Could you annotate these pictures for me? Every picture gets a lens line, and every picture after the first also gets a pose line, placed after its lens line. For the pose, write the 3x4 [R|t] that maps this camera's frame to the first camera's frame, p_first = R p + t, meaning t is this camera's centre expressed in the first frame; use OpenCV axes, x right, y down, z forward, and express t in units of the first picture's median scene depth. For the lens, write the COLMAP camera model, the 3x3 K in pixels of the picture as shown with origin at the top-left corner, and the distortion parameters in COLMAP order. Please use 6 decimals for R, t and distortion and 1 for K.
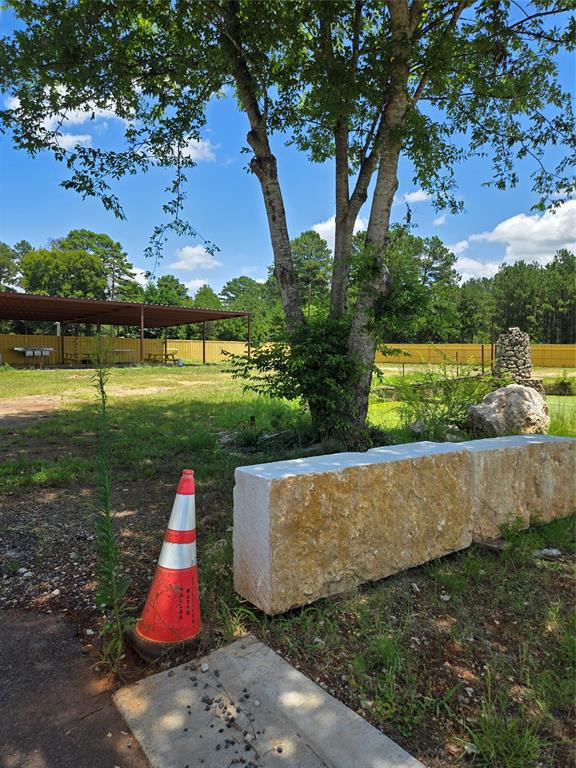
lens RADIAL K [[514.8, 0, 301.0], [0, 514.8, 377.9], [0, 0, 1]] dist [0.064090, -0.045967]
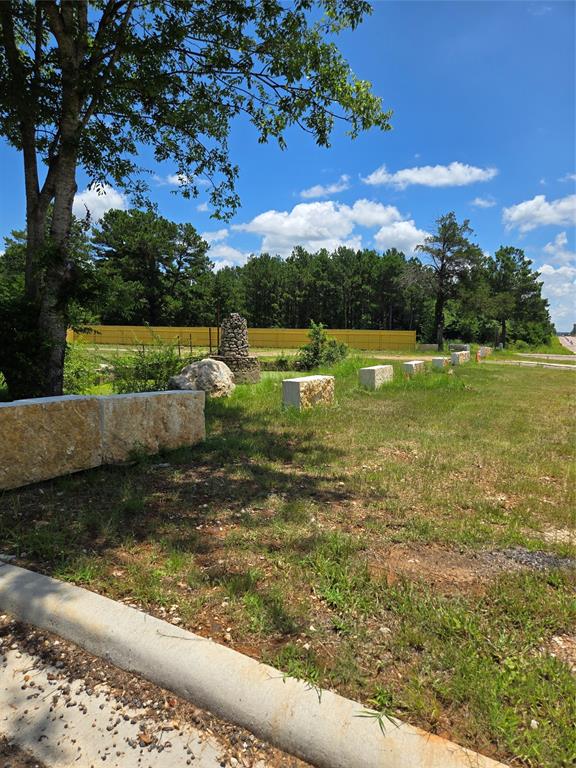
lens RADIAL K [[507.8, 0, 286.8], [0, 507.8, 377.1], [0, 0, 1]] dist [0.062818, -0.048181]
pose [[0.911836, -0.030144, 0.409446, 0.097539], [0.017117, 0.999225, 0.035445, 0.018489], [-0.410197, -0.025311, 0.911646, -0.204519]]
